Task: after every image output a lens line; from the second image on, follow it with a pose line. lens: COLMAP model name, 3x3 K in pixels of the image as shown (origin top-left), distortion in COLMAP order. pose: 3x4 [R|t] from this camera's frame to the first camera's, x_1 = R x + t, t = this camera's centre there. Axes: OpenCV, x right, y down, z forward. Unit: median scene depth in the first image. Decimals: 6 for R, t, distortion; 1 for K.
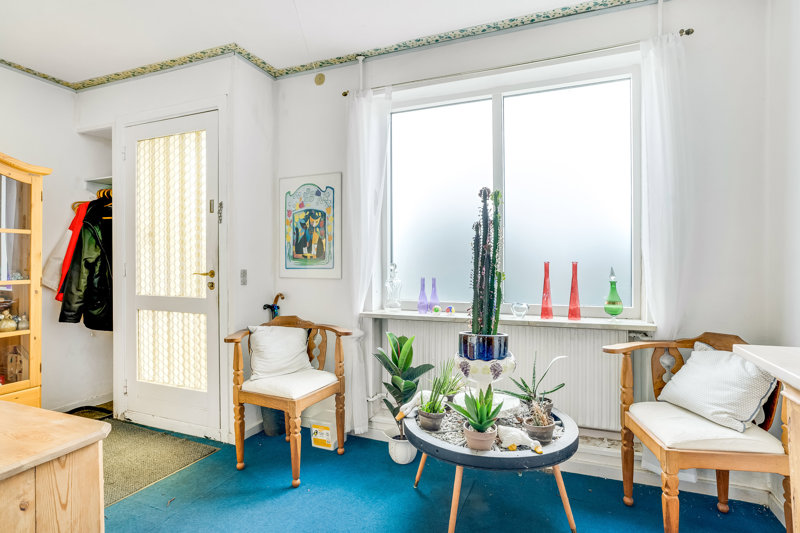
lens RADIAL K [[418.3, 0, 400.8], [0, 418.3, 267.5], [0, 0, 1]] dist [-0.007268, 0.000226]
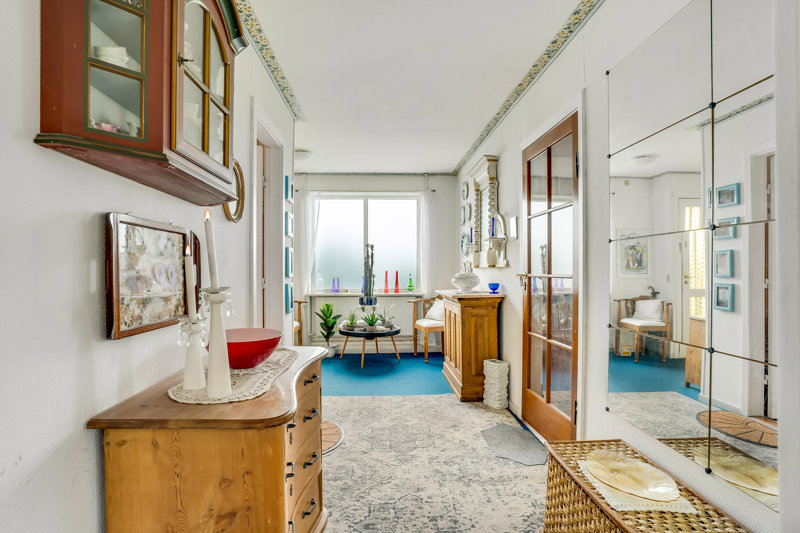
lens RADIAL K [[390.0, 0, 399.2], [0, 390.0, 270.3], [0, 0, 1]] dist [0.031383, 0.000616]
pose [[0.906642, 0.004047, 0.421881, -0.641935], [0.000985, 0.999931, -0.011709, 0.013099], [-0.421899, 0.011031, 0.906576, -1.296172]]
